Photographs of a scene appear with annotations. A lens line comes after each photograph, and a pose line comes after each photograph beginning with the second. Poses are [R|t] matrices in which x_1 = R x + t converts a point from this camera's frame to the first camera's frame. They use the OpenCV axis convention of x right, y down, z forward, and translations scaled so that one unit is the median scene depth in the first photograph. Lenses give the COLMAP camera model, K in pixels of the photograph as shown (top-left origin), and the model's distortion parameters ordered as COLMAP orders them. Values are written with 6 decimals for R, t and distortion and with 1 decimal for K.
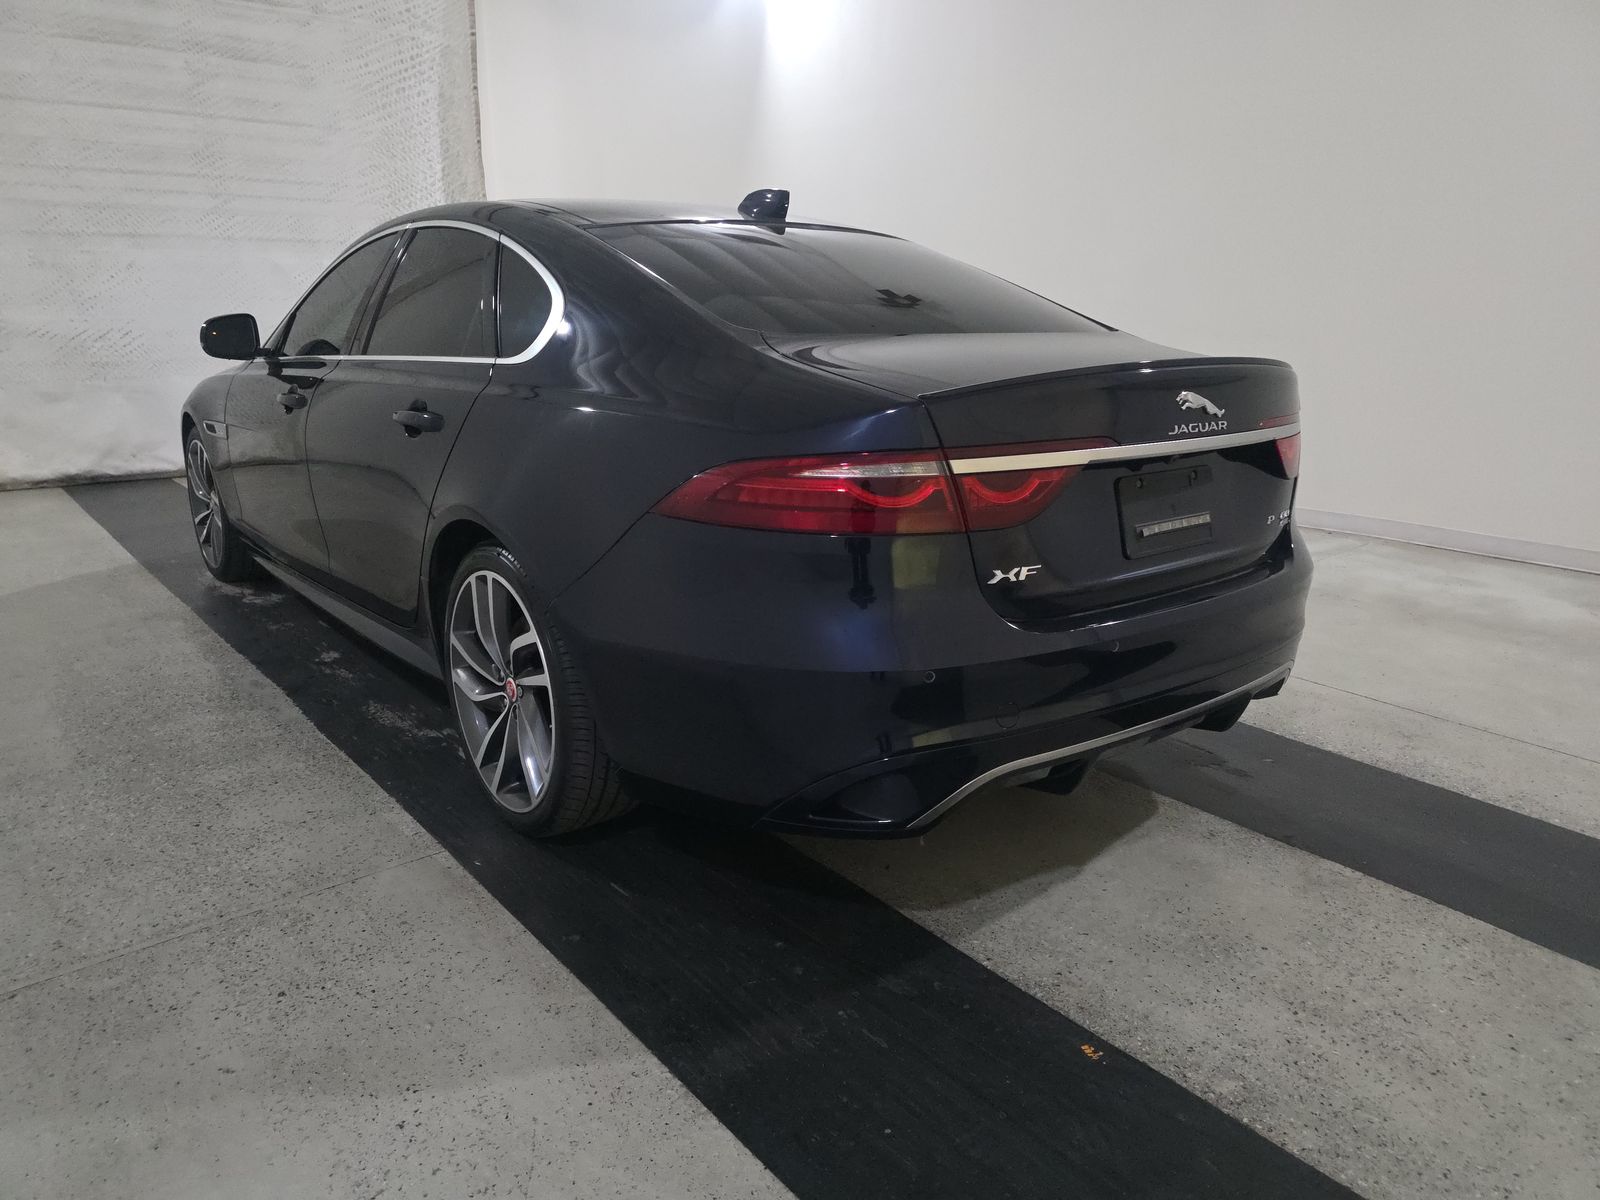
lens RADIAL K [[1084.8, 0, 789.5], [0, 1084.8, 607.9], [0, 0, 1]] dist [0.029867, -0.024148]
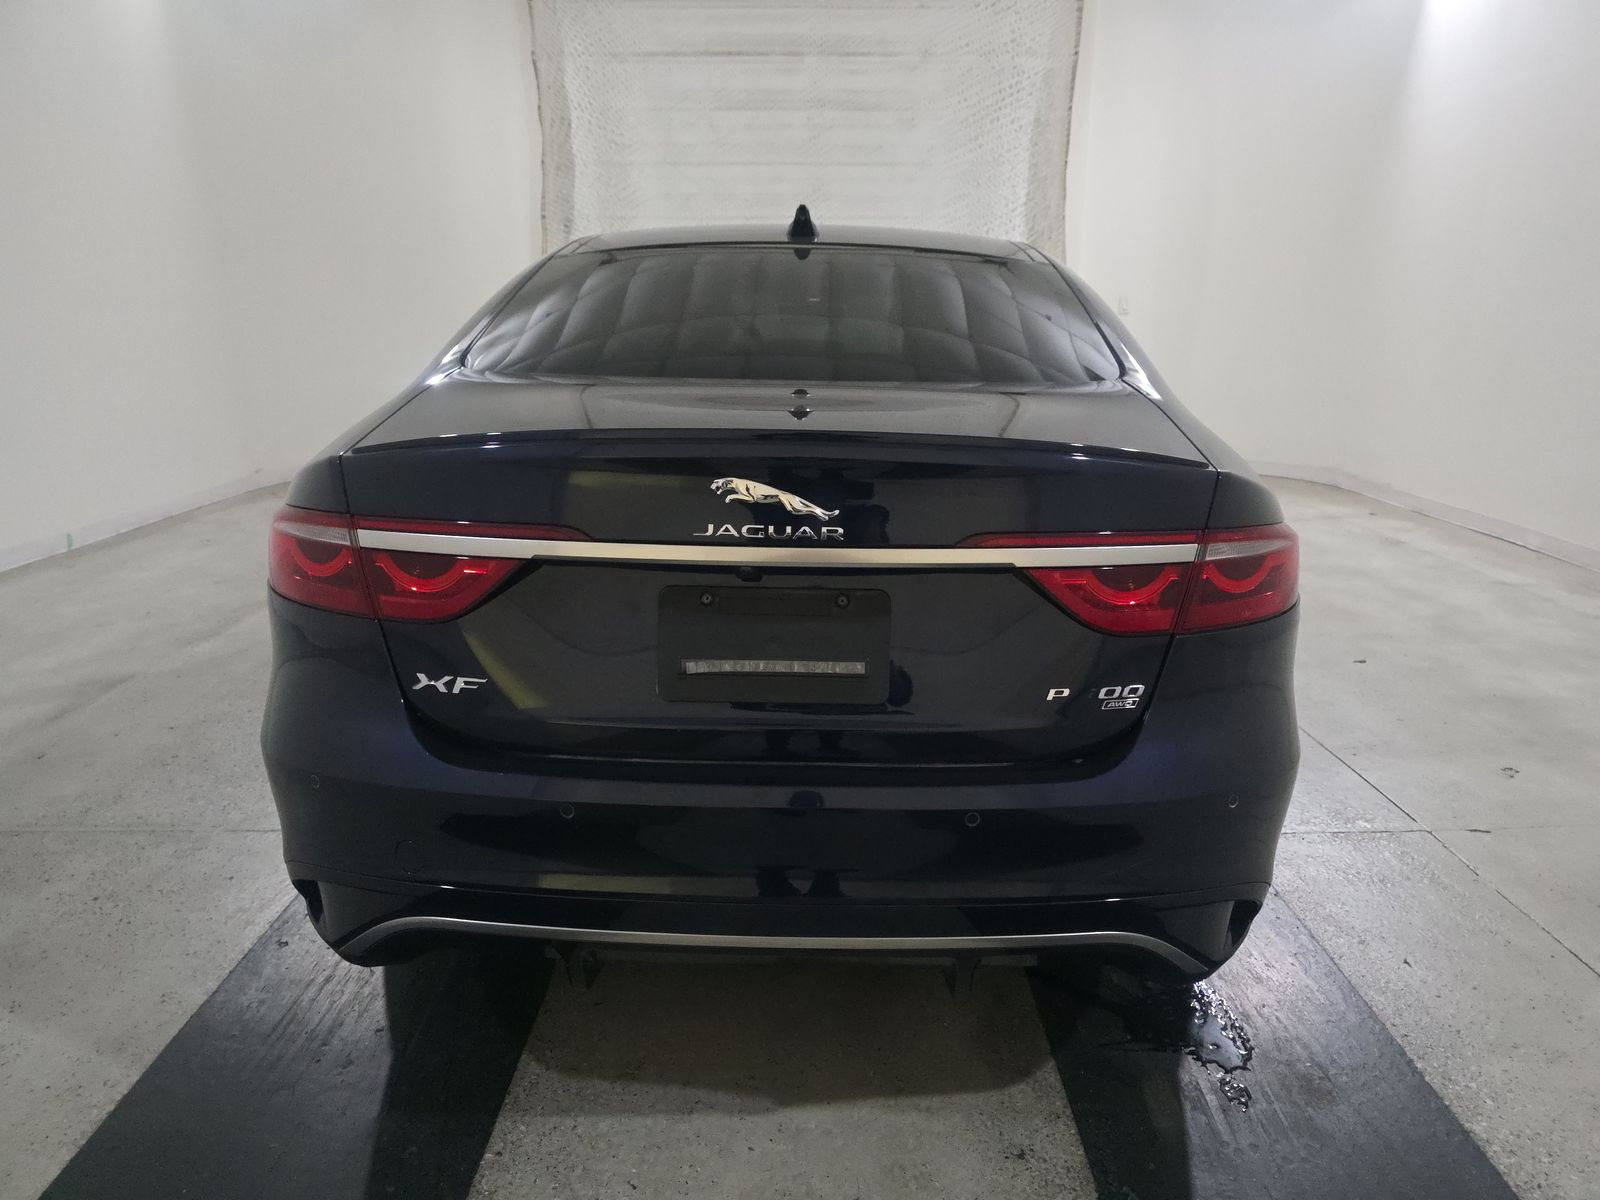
lens RADIAL K [[1084.8, 0, 803.7], [0, 1084.8, 602.5], [0, 0, 1]] dist [0.029867, -0.024148]
pose [[0.768251, 0.161205, -0.619519, 0.534062], [-0.174735, 0.983830, 0.039317, -0.099683], [0.615840, 0.078047, 0.783996, 0.321515]]
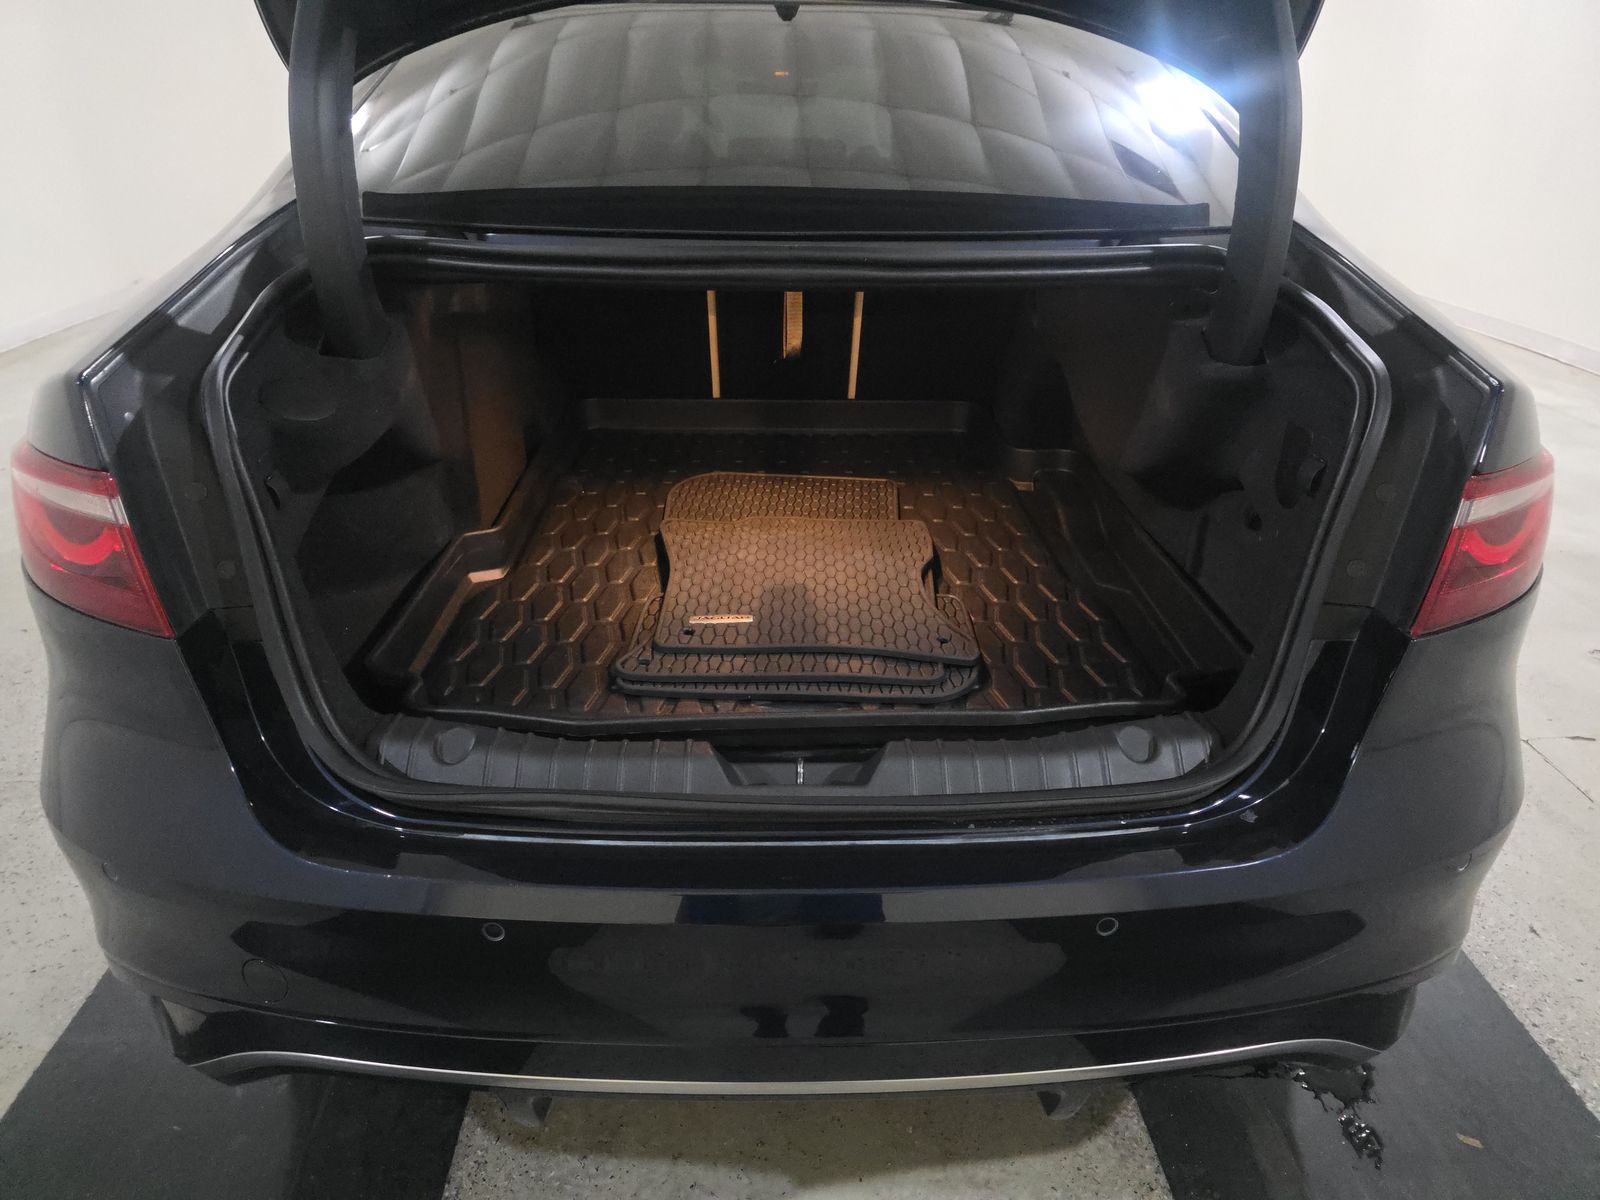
lens RADIAL K [[1084.8, 0, 796.4], [0, 1084.8, 597.2], [0, 0, 1]] dist [0.029867, -0.024148]
pose [[0.796137, 0.252399, -0.549964, 0.396736], [-0.161445, 0.964510, 0.208940, -0.143292], [0.583182, -0.077556, 0.808631, 0.438587]]
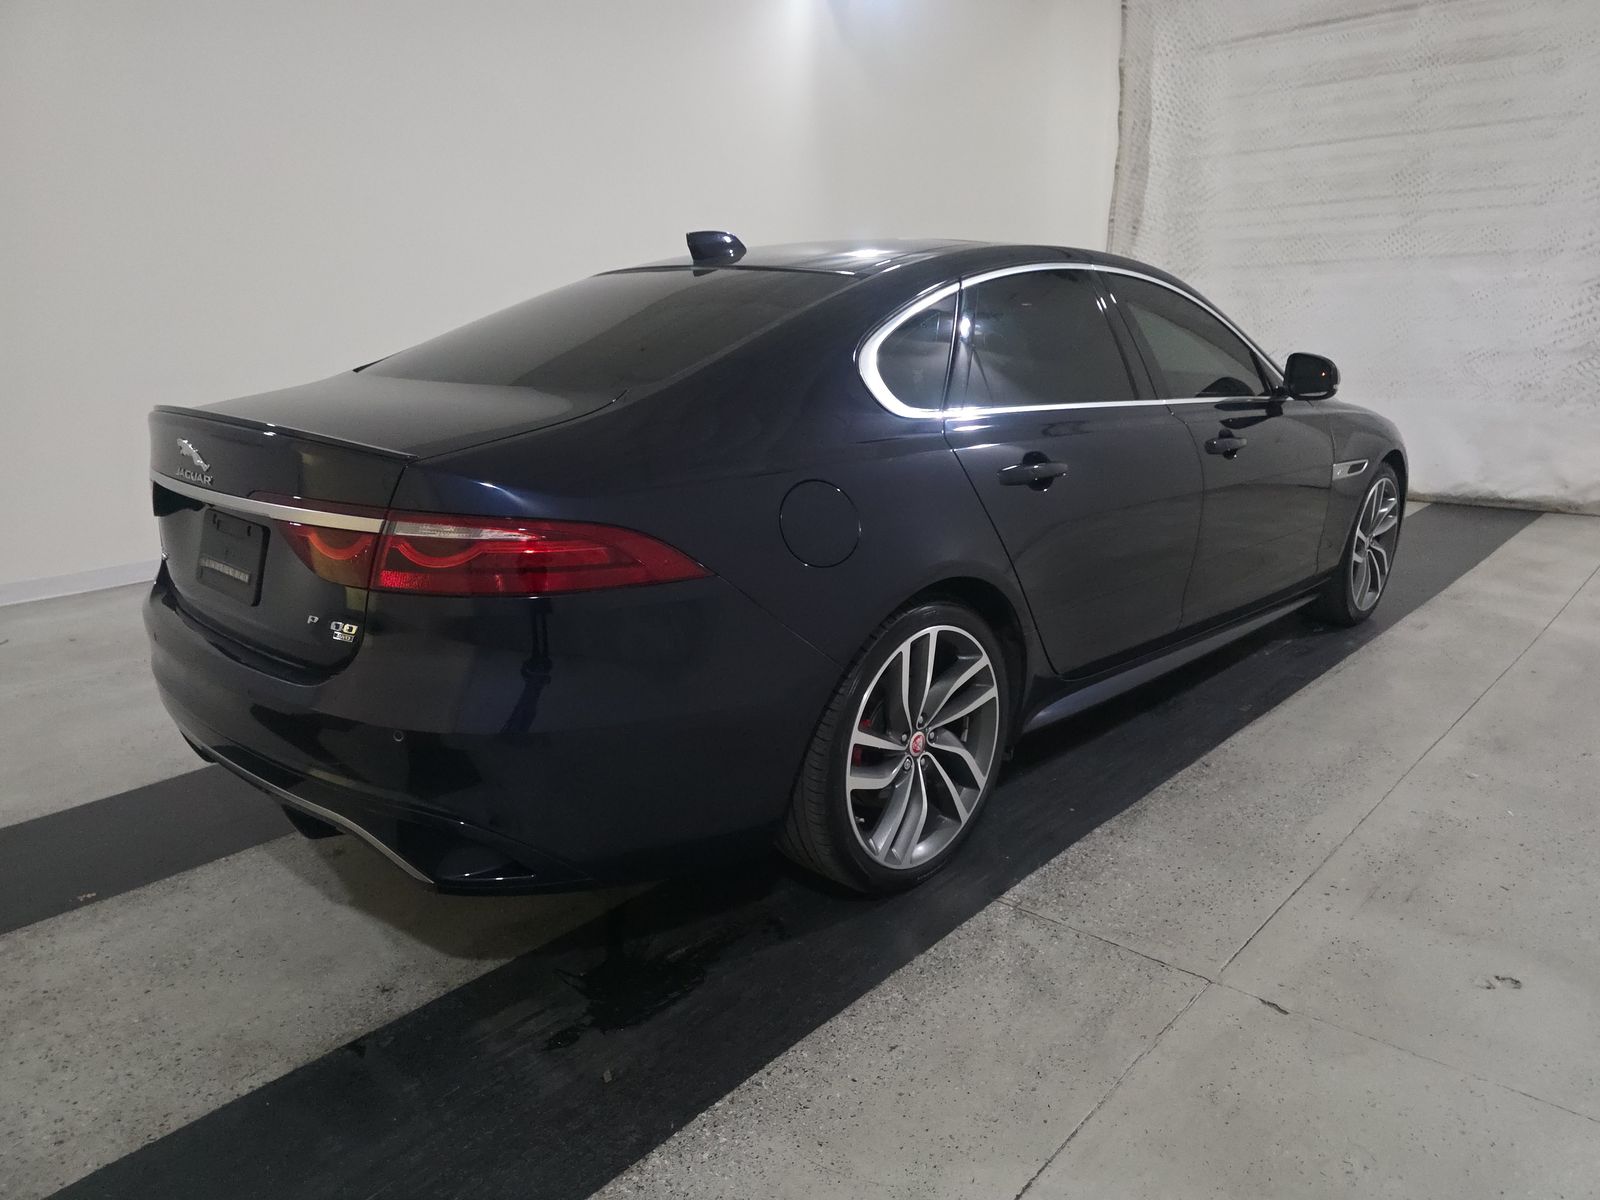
lens RADIAL K [[1084.8, 0, 805.3], [0, 1084.8, 593.9], [0, 0, 1]] dist [0.029867, -0.024148]
pose [[0.132951, 0.235999, -0.962615, 0.967428], [-0.254850, 0.946721, 0.196904, -0.269312], [0.957797, 0.219143, 0.186012, 0.906246]]
